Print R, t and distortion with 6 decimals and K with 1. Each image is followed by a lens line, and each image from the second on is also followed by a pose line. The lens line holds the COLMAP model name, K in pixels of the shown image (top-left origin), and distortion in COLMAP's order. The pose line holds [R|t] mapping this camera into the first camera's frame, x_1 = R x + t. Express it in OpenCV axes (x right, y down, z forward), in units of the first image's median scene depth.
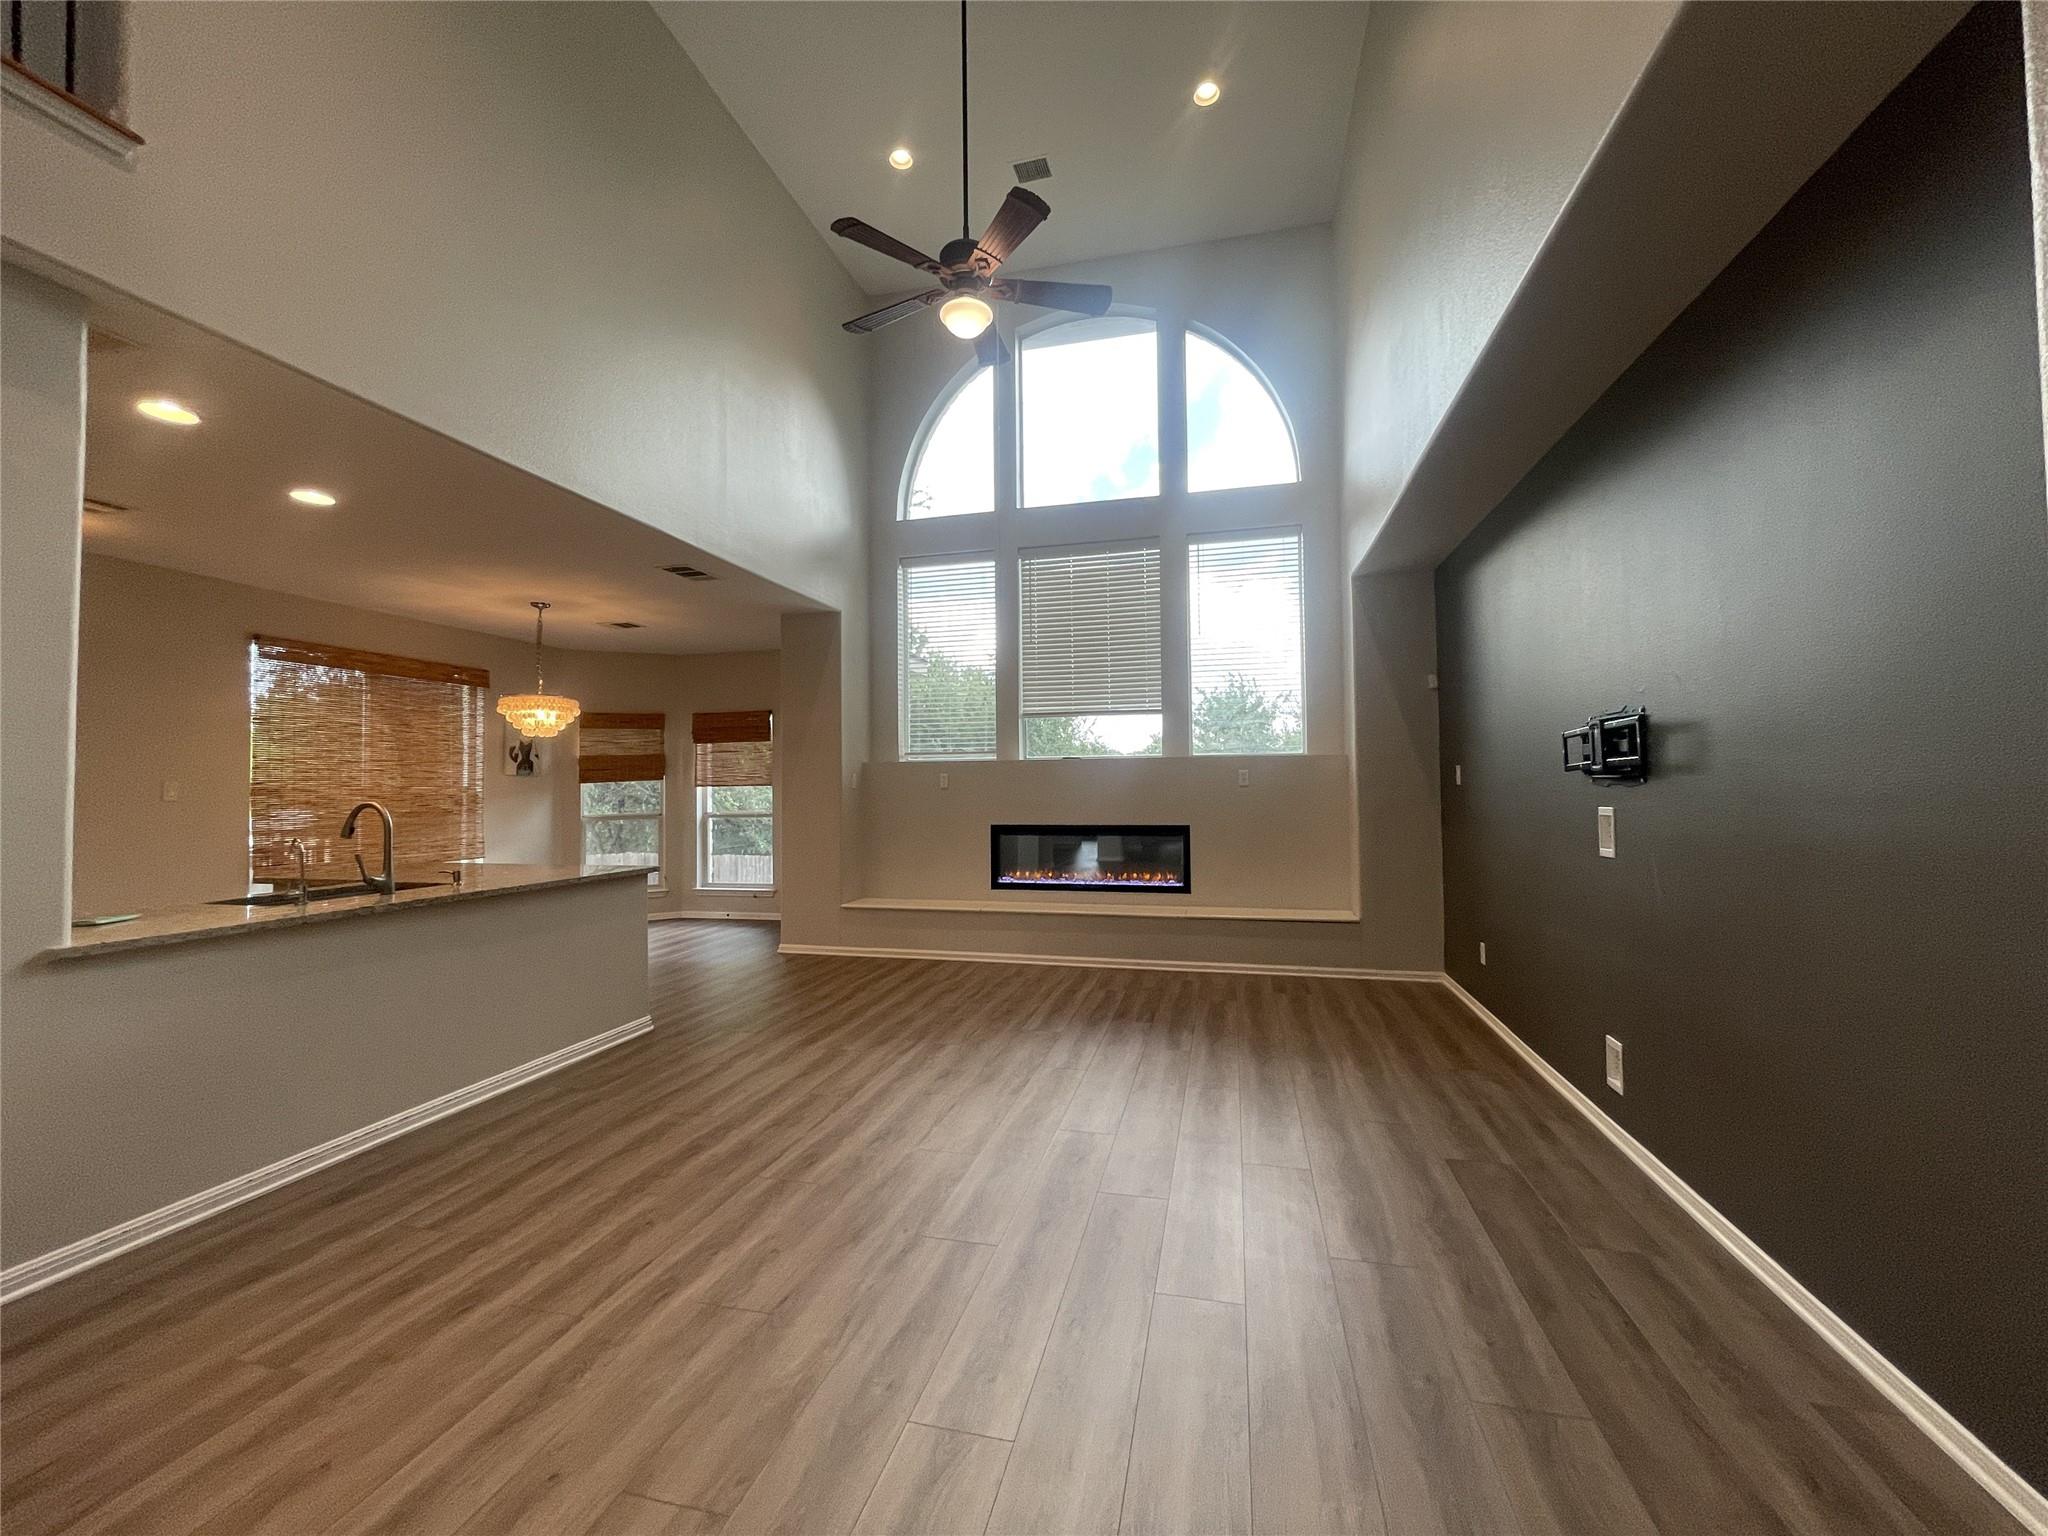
lens RADIAL K [[828.4, 0, 1022.3], [0, 828.4, 761.4], [0, 0, 1]] dist [0.001679, 0.000147]
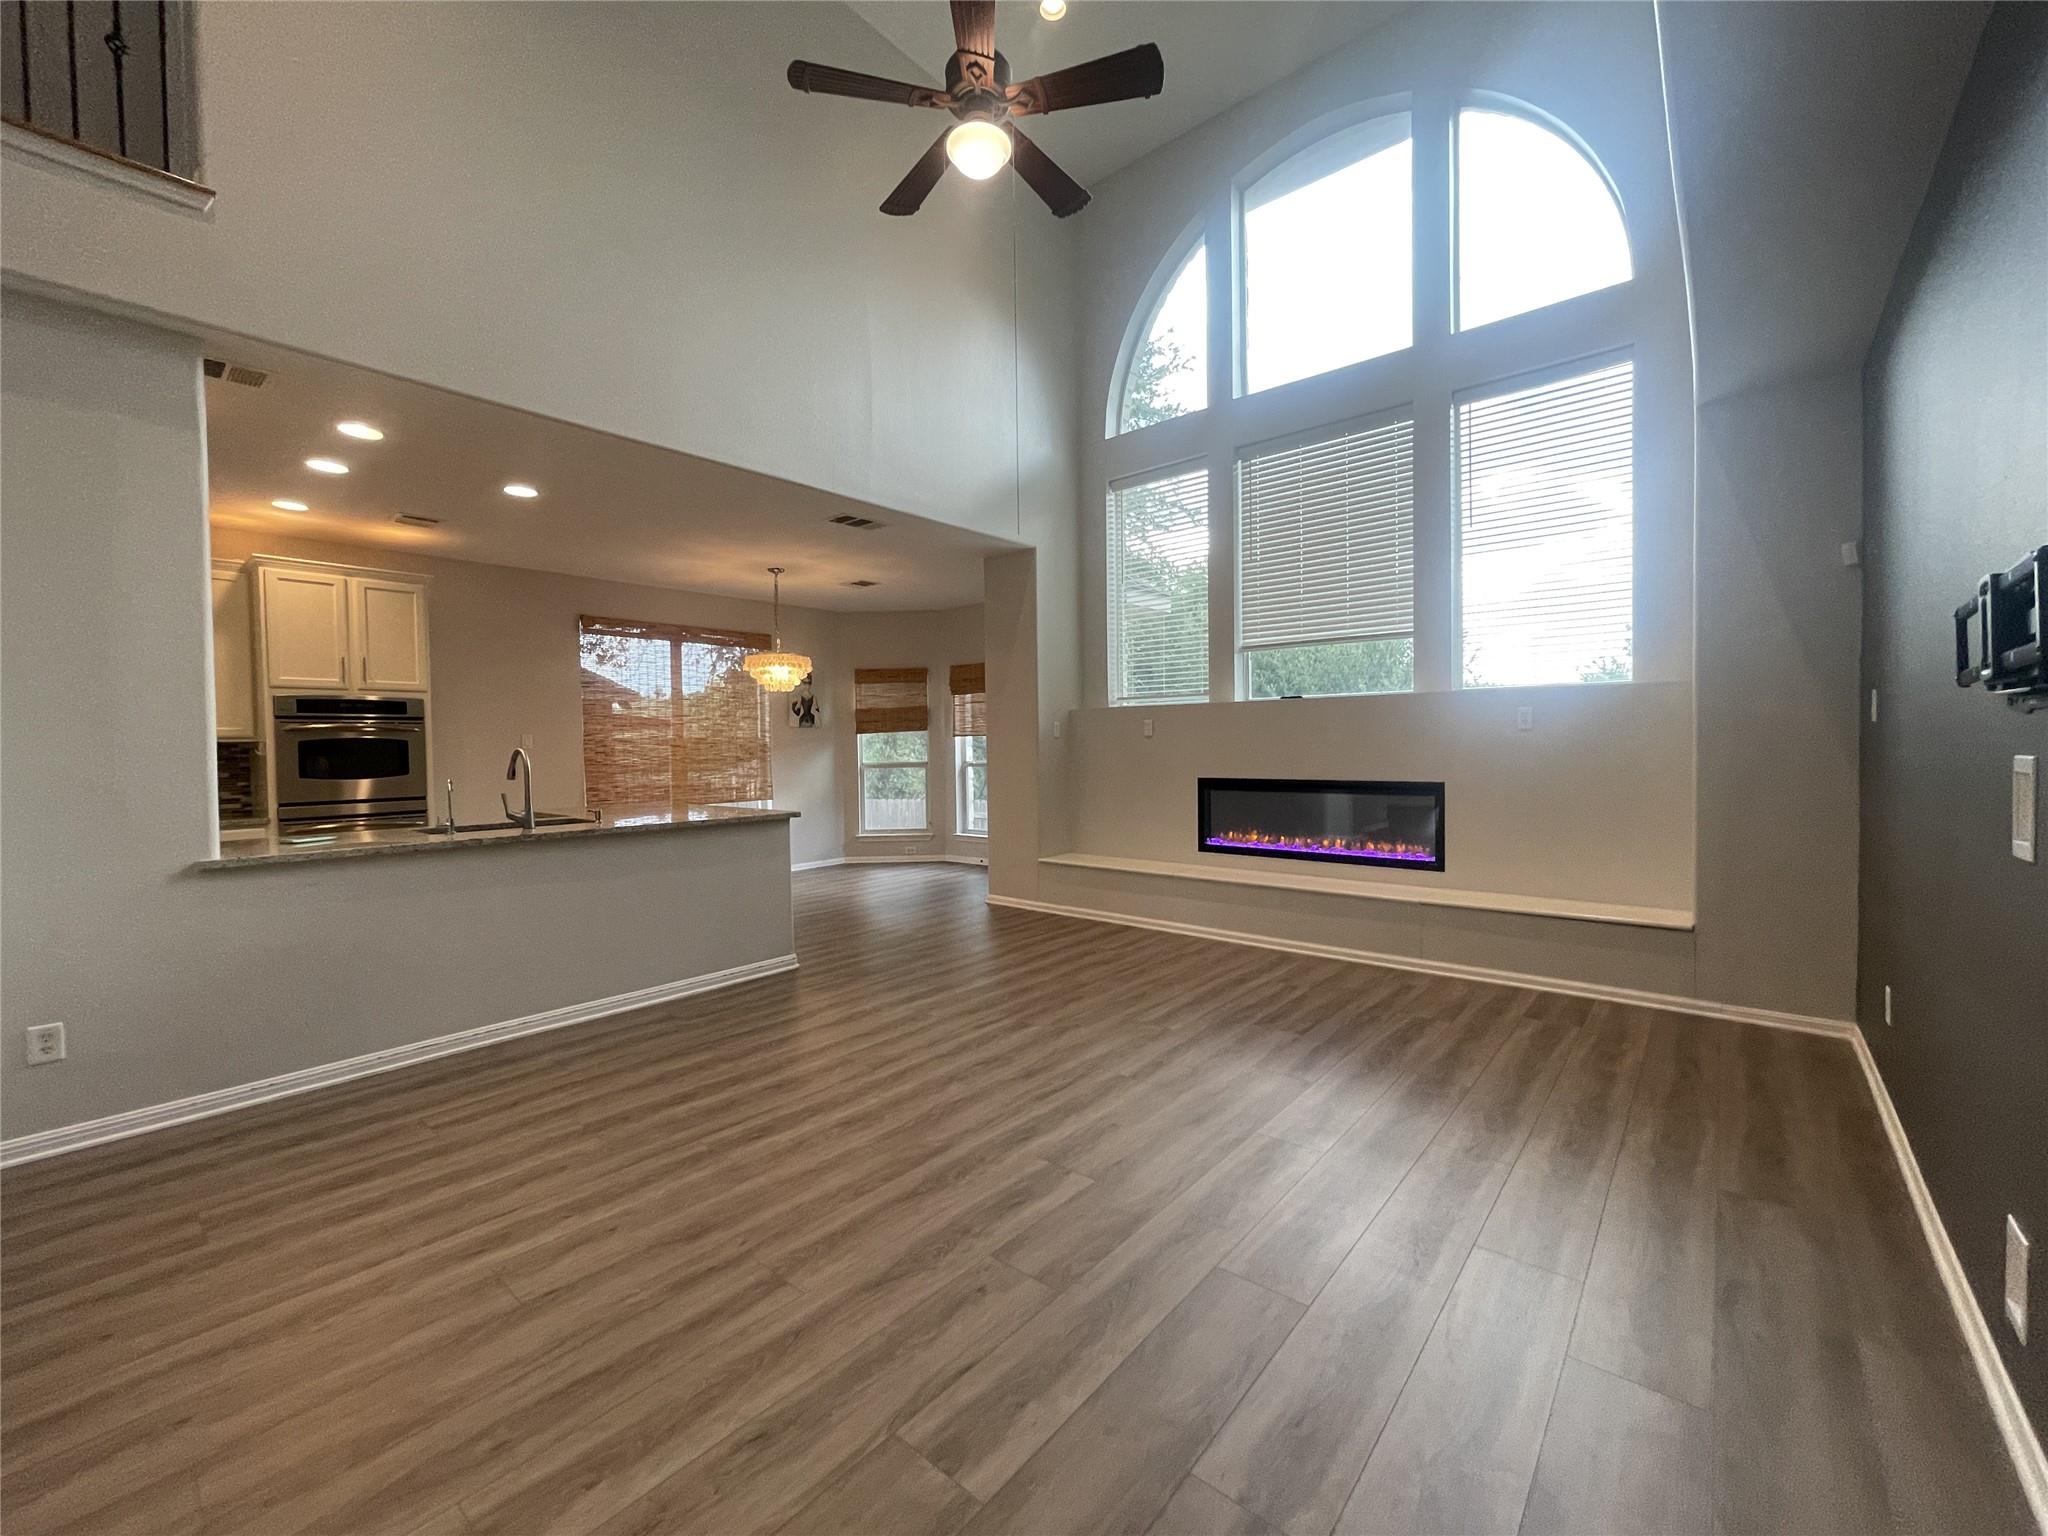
lens RADIAL K [[828.4, 0, 1022.3], [0, 828.4, 761.4], [0, 0, 1]] dist [0.001679, 0.000147]
pose [[0.896023, 0.006886, -0.443955, 0.188909], [0.019110, 0.998355, 0.054053, 0.009505], [0.443597, -0.056917, 0.894417, 0.147536]]
